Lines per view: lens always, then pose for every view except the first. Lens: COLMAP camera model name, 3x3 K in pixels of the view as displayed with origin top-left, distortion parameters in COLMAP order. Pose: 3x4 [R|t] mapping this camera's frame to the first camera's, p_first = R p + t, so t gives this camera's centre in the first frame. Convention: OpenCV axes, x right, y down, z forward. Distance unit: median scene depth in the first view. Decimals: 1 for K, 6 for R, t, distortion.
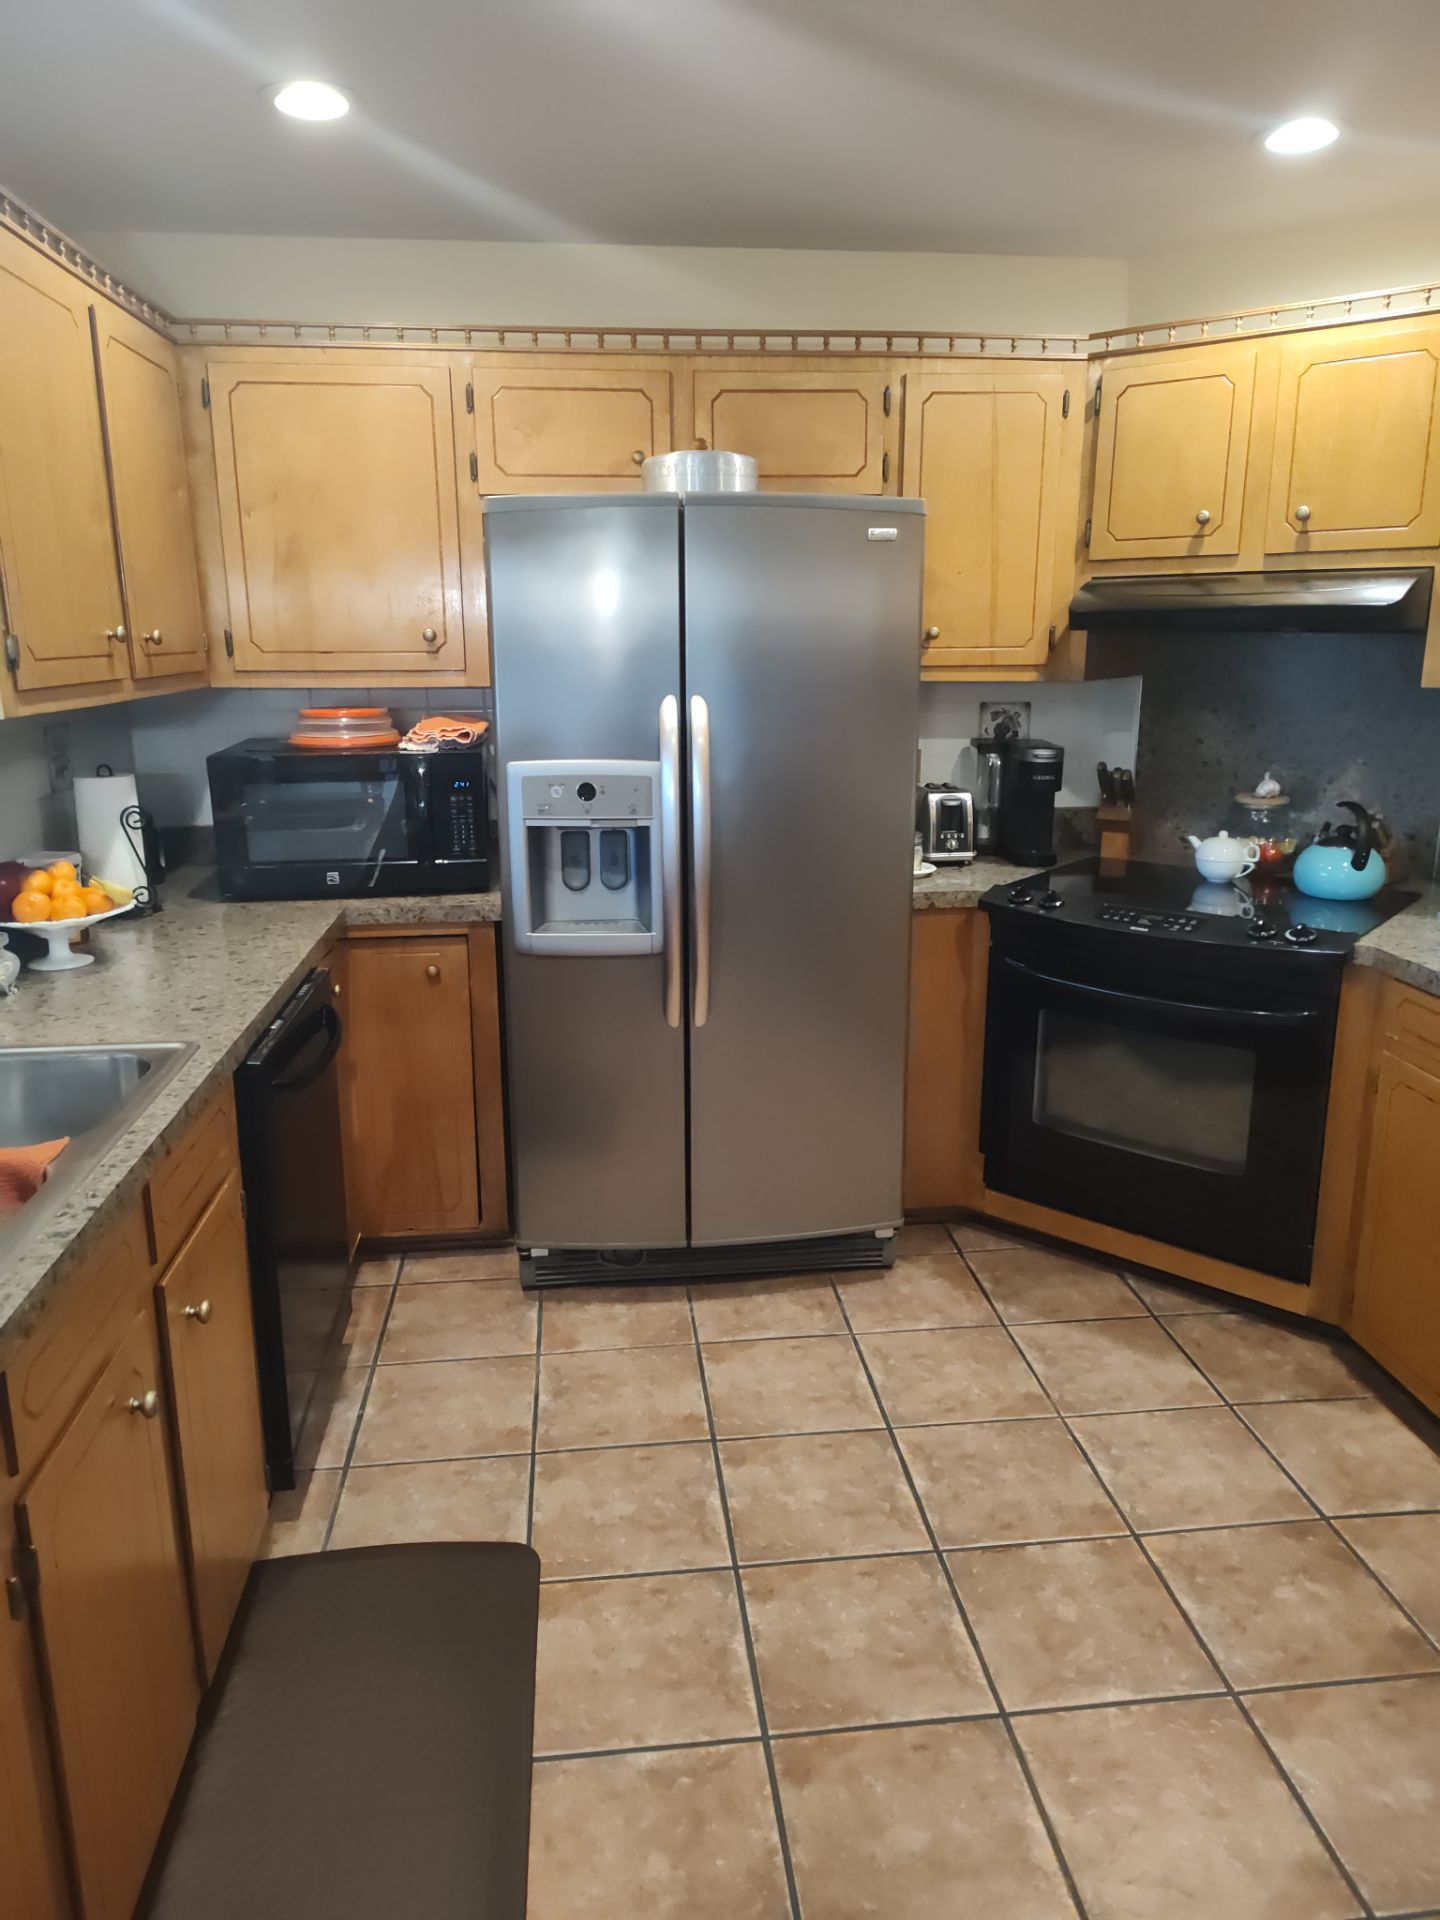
lens RADIAL K [[1296.7, 0, 711.6], [0, 1296.7, 938.6], [0, 0, 1]] dist [0.054221, -0.055704]
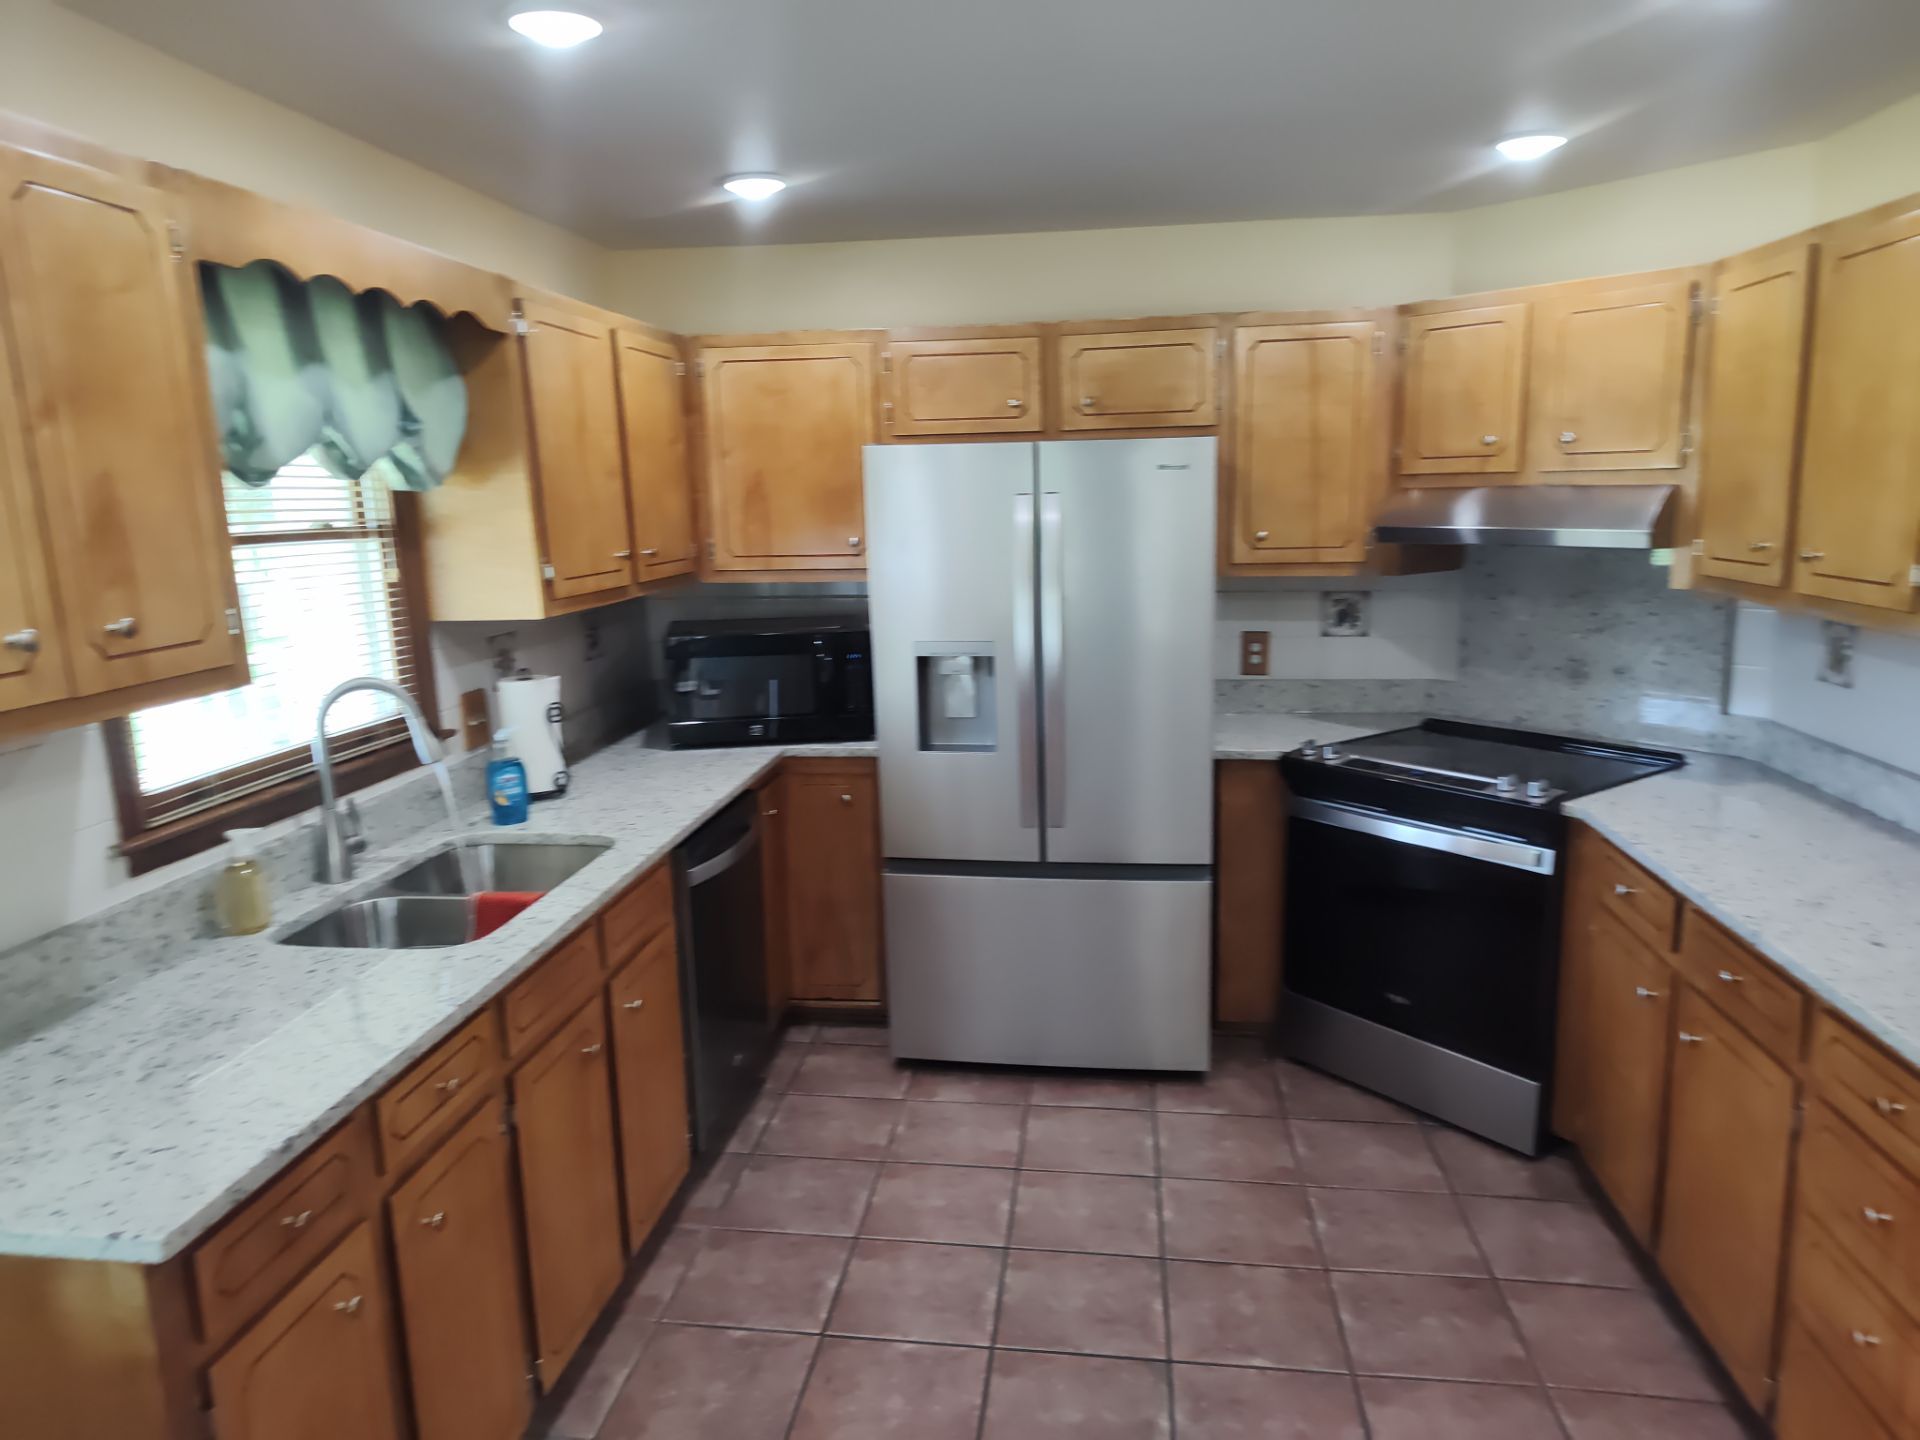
lens RADIAL K [[1296.7, 0, 931.9], [0, 1296.7, 758.4], [0, 0, 1]] dist [0.054221, -0.055704]
pose [[0.969507, 0.034447, -0.242630, 0.197496], [-0.041127, 0.998900, -0.022516, 0.007585], [0.241587, 0.031808, 0.969858, -0.262892]]
